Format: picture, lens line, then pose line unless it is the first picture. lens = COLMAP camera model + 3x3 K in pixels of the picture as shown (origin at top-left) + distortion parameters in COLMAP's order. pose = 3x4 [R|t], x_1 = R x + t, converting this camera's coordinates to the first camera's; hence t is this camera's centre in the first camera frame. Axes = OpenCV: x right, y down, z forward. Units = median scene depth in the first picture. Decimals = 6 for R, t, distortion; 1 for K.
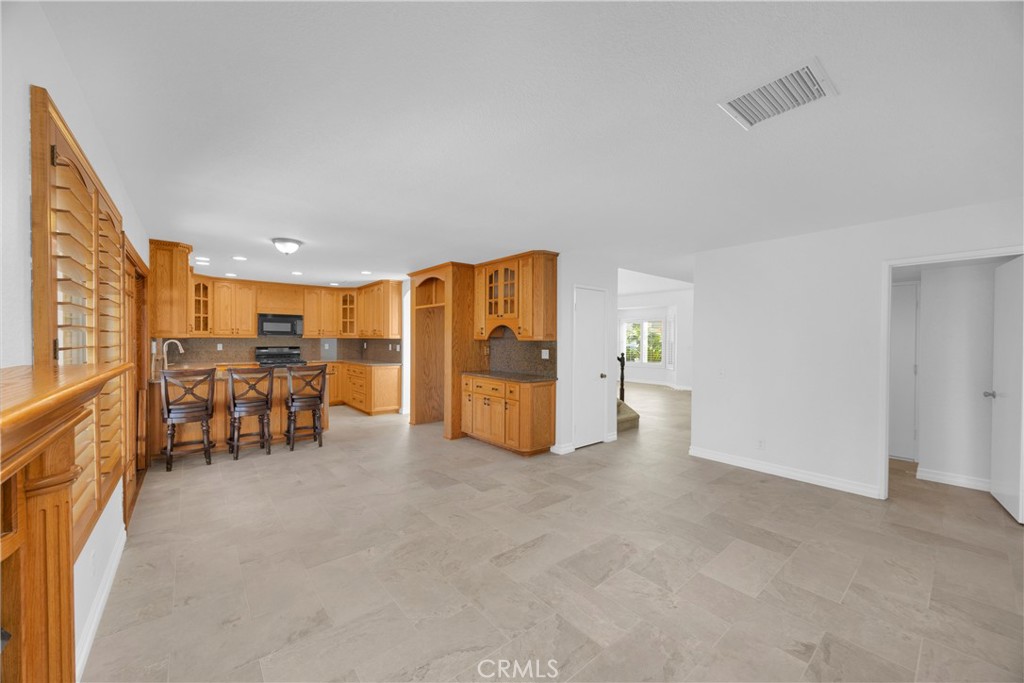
lens RADIAL K [[389.2, 0, 512.7], [0, 389.2, 340.6], [0, 0, 1]] dist [-0.014964, 0.000816]
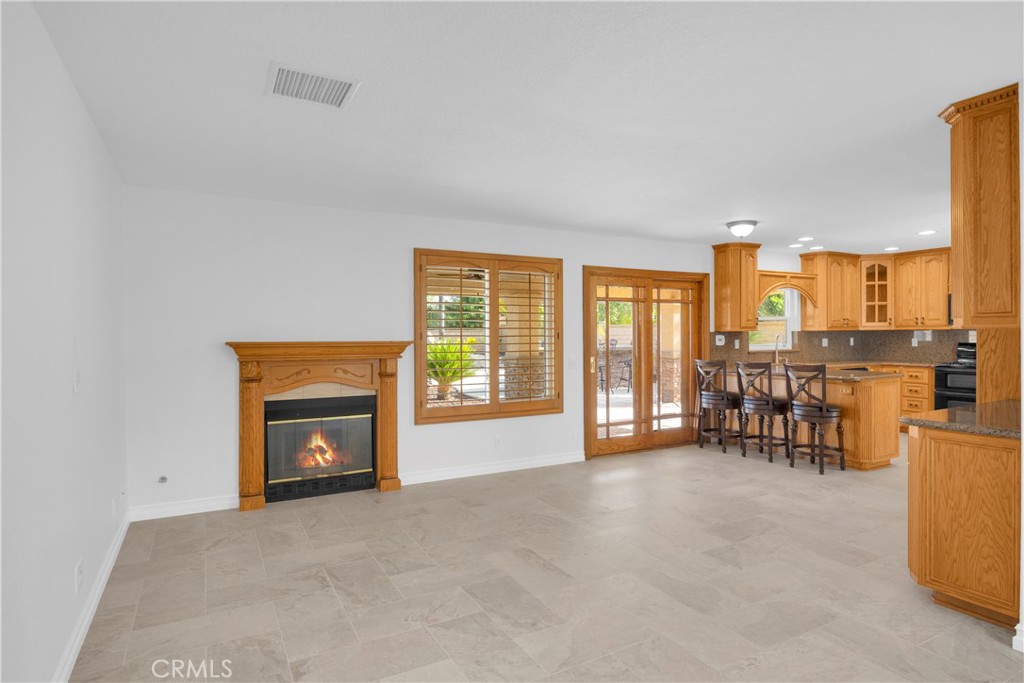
lens RADIAL K [[570.7, 0, 513.1], [0, 570.7, 340.0], [0, 0, 1]] dist [-0.012056, -0.001561]
pose [[-0.199803, 0.009178, -0.979793, 0.856756], [0.000861, 0.999957, 0.009191, 0.001374], [0.979836, 0.000992, -0.199802, 0.764699]]
